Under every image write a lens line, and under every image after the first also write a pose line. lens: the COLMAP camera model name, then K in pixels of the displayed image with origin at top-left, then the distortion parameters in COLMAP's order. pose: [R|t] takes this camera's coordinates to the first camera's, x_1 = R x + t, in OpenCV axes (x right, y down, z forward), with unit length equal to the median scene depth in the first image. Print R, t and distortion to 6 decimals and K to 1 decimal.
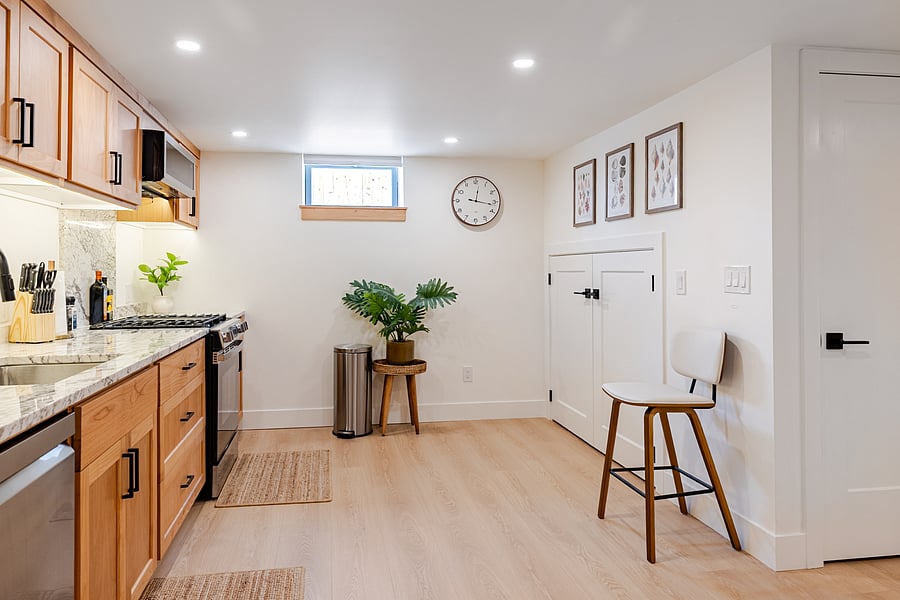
lens RADIAL K [[596.6, 0, 419.4], [0, 596.6, 267.0], [0, 0, 1]] dist [0.011466, 0.001939]
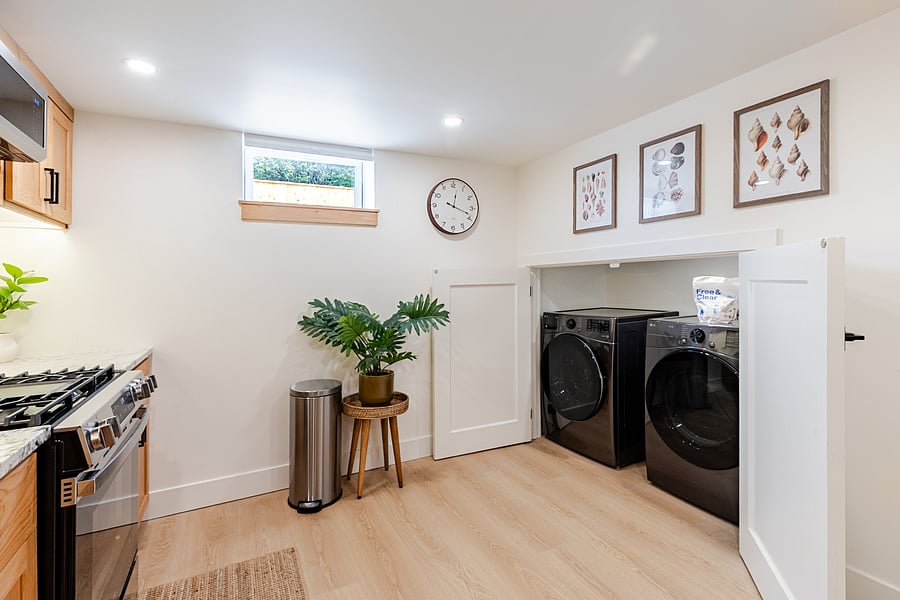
lens RADIAL K [[425.1, 0, 449.1], [0, 425.1, 268.4], [0, 0, 1]] dist [-0.001327, -0.000926]
pose [[0.950148, -0.007330, 0.311712, -0.120260], [0.017511, 0.999400, -0.029873, 0.001712], [-0.311306, 0.033842, 0.949707, 0.428791]]
